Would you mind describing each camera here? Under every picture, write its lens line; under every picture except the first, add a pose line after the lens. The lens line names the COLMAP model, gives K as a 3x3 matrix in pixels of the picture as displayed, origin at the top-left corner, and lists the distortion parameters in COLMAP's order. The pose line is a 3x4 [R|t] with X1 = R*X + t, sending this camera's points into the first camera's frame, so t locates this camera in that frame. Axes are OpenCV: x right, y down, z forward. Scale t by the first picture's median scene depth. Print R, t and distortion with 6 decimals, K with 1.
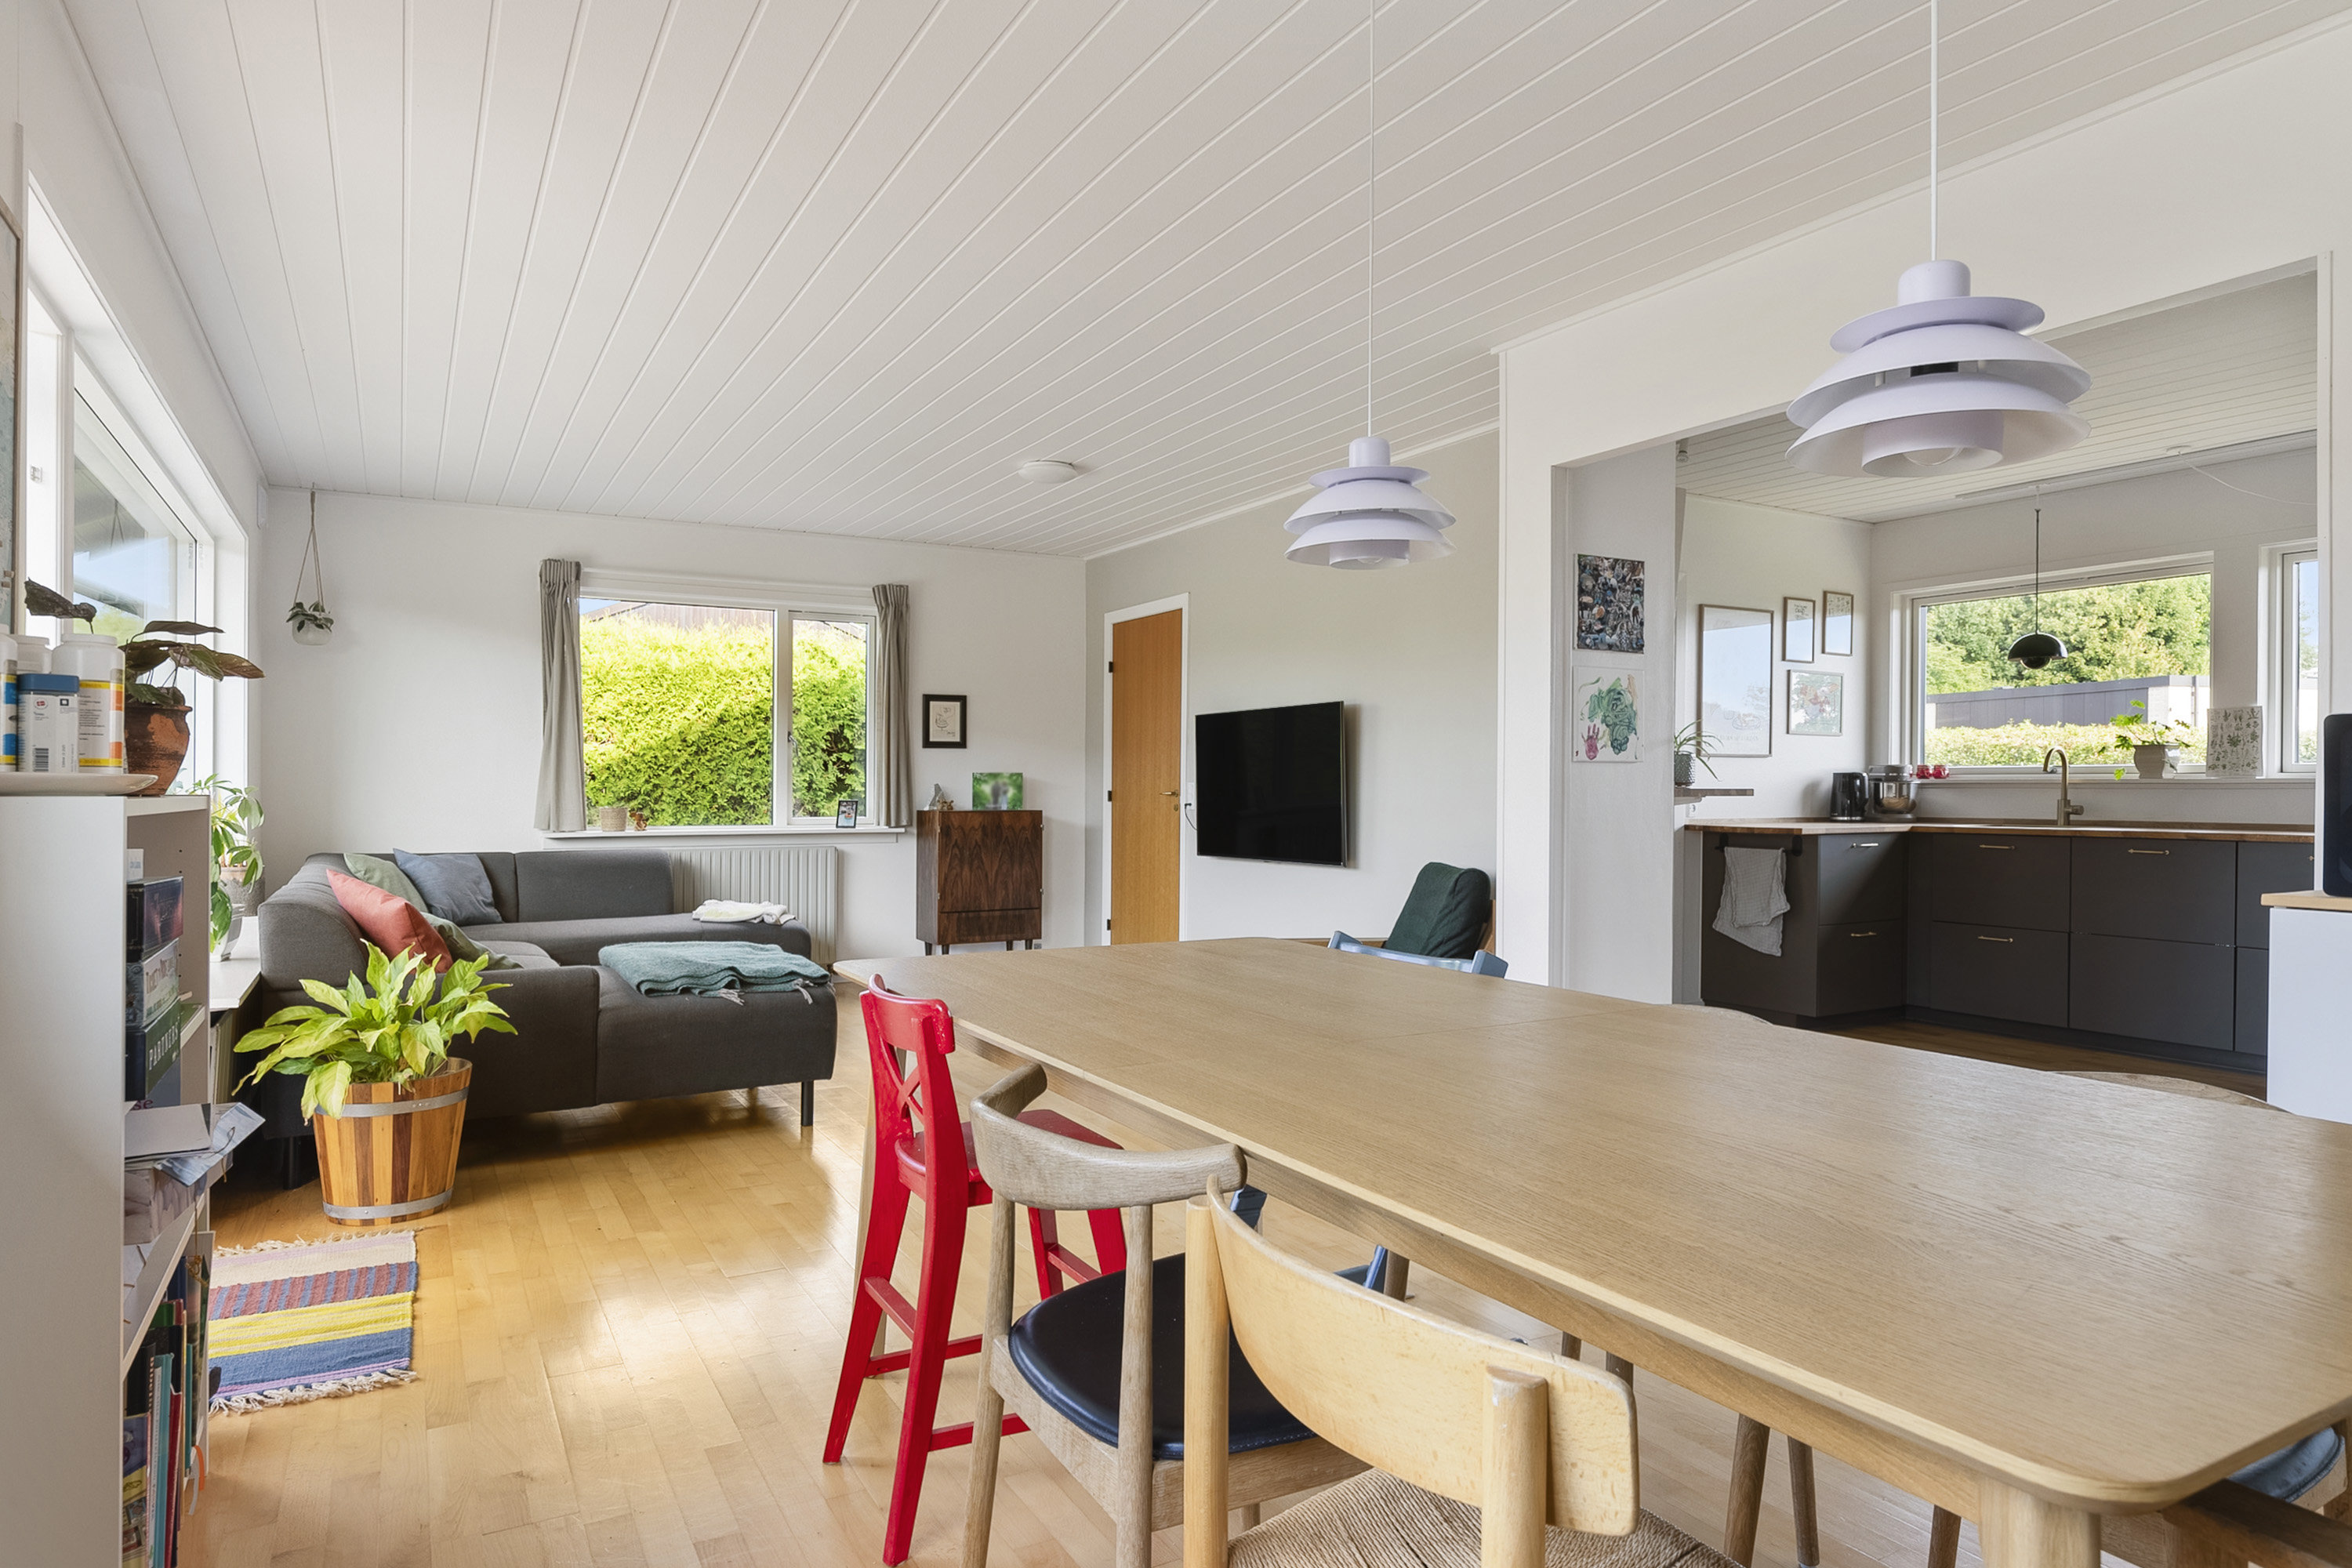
lens RADIAL K [[1386.0, 0, 1173.5], [0, 1386.0, 804.2], [0, 0, 1]] dist [-0.024426, -0.000838]
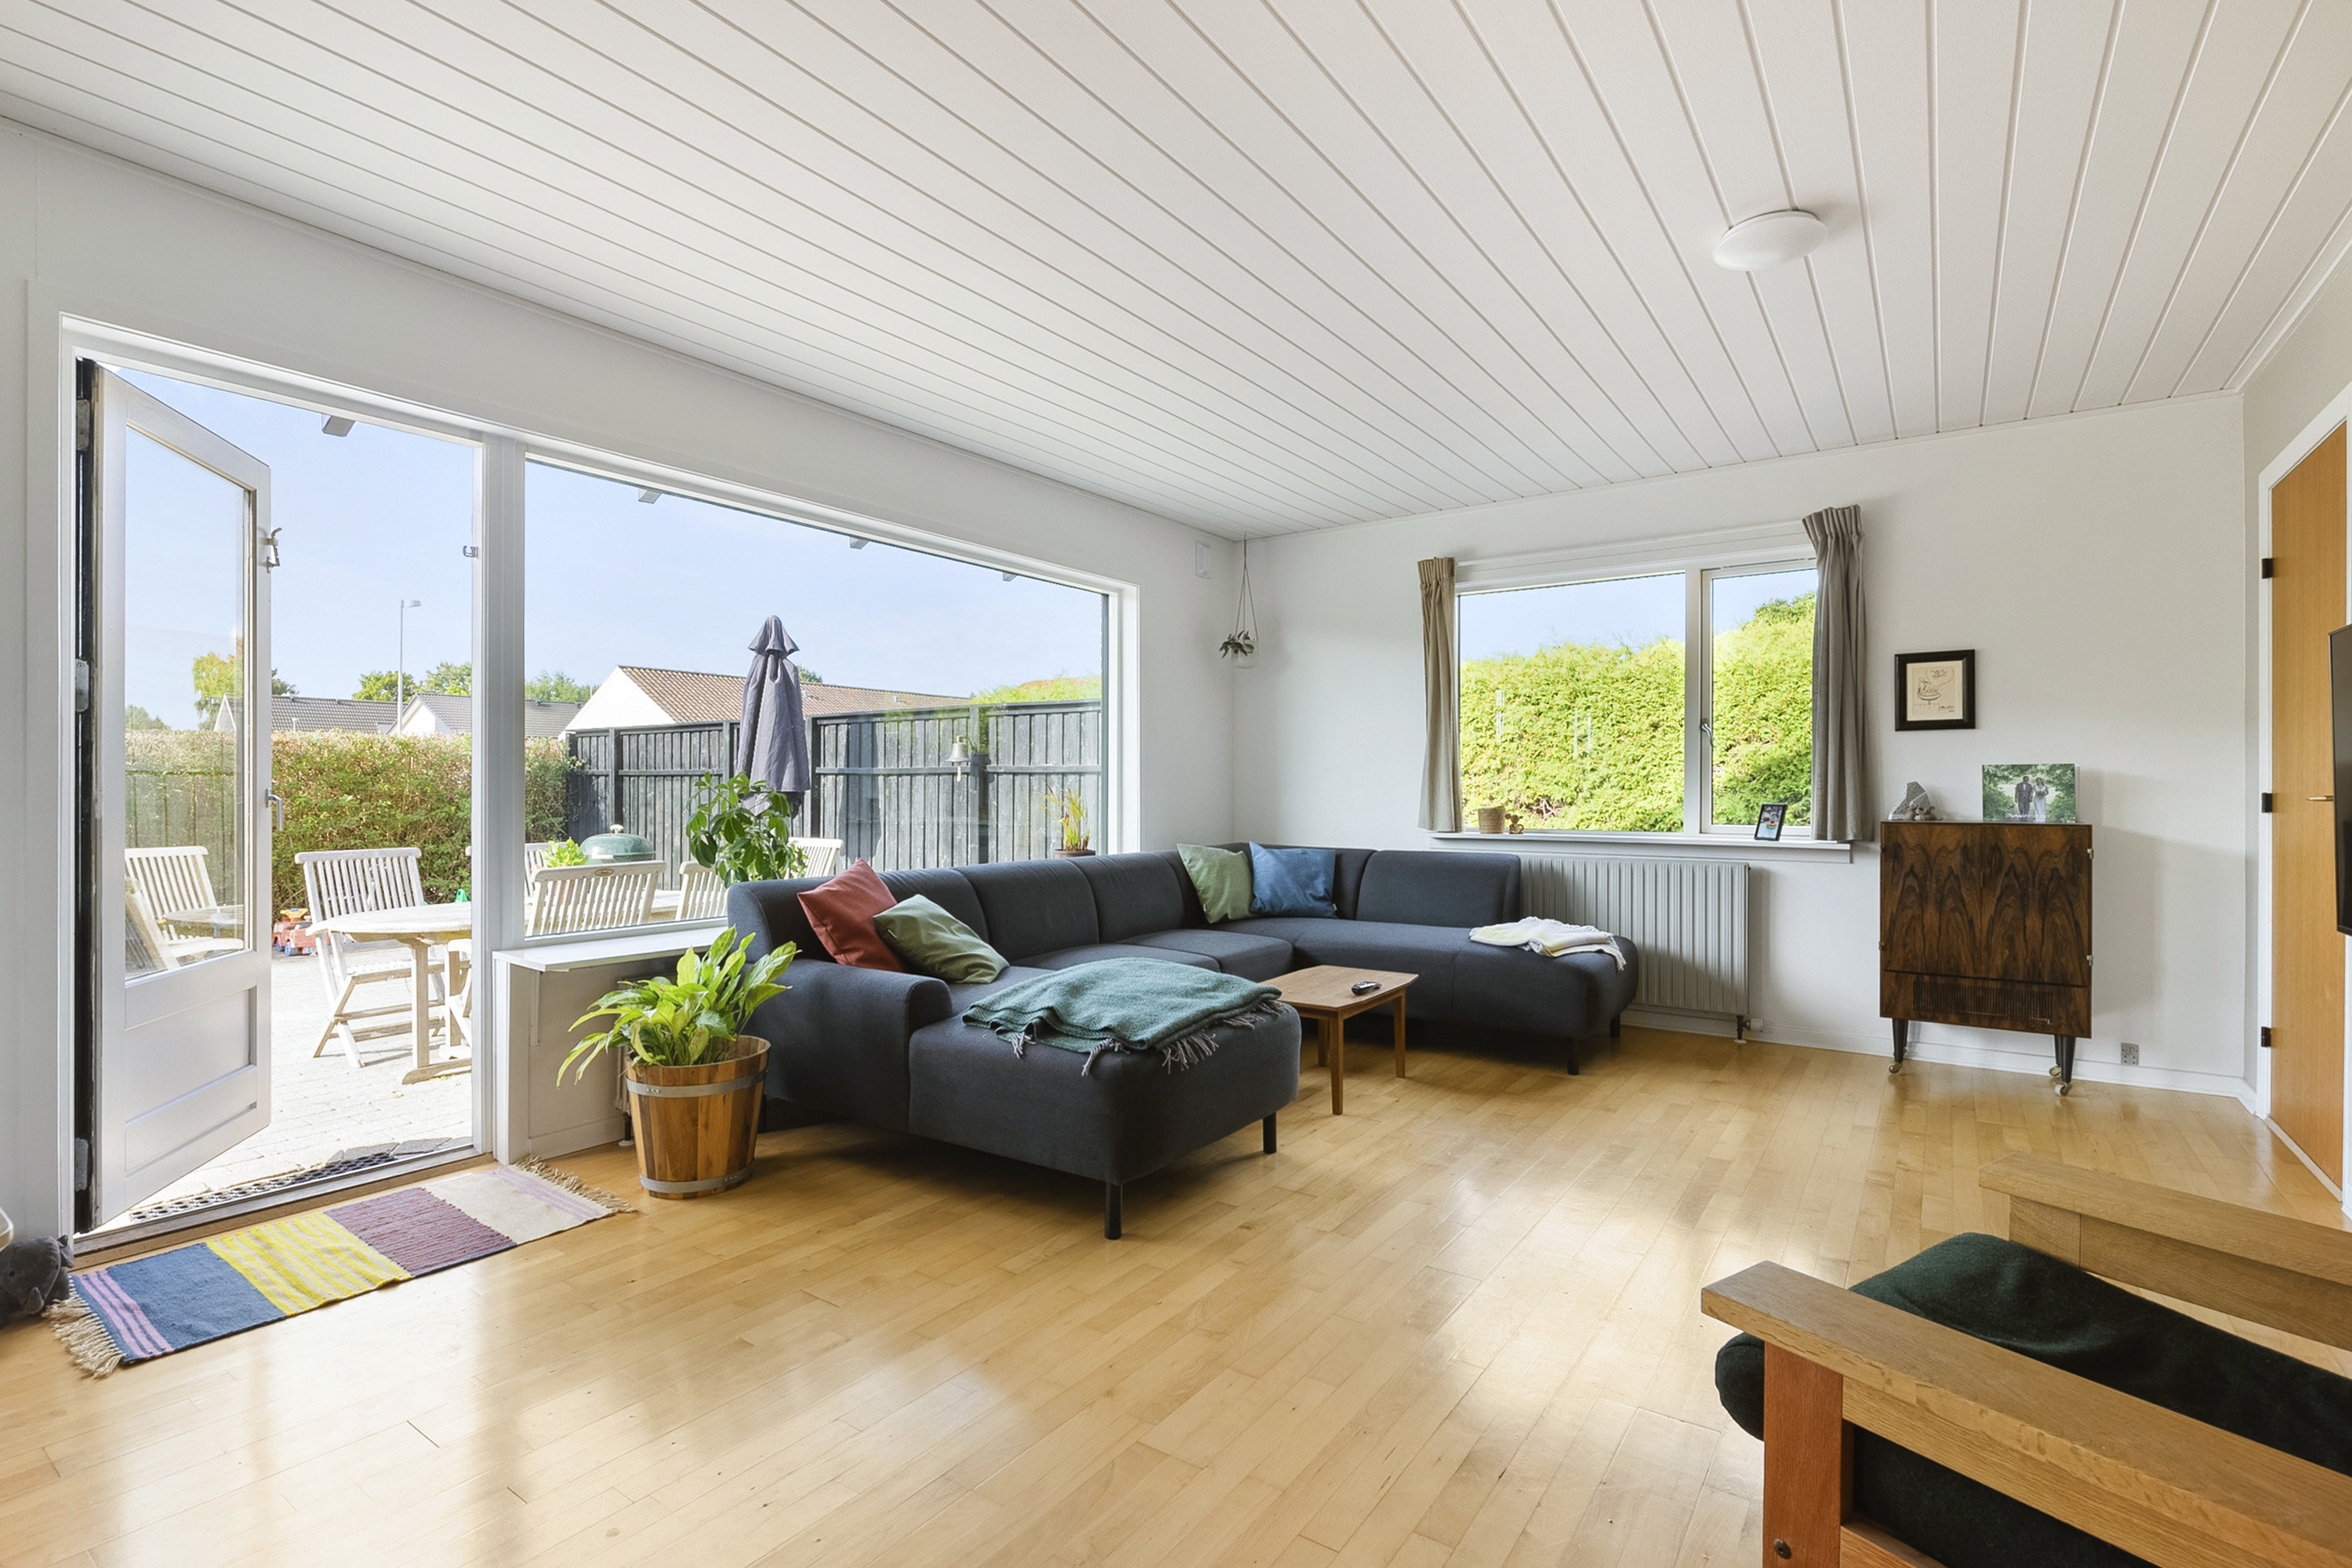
lens RADIAL K [[1076.0, 0, 1183.2], [0, 1076.0, 785.9], [0, 0, 1]] dist [0.011739, -0.002418]
pose [[0.434114, -0.001328, -0.900857, 0.121595], [-0.012209, 0.999898, -0.007357, -0.003390], [0.900775, 0.014193, 0.434054, 0.338857]]
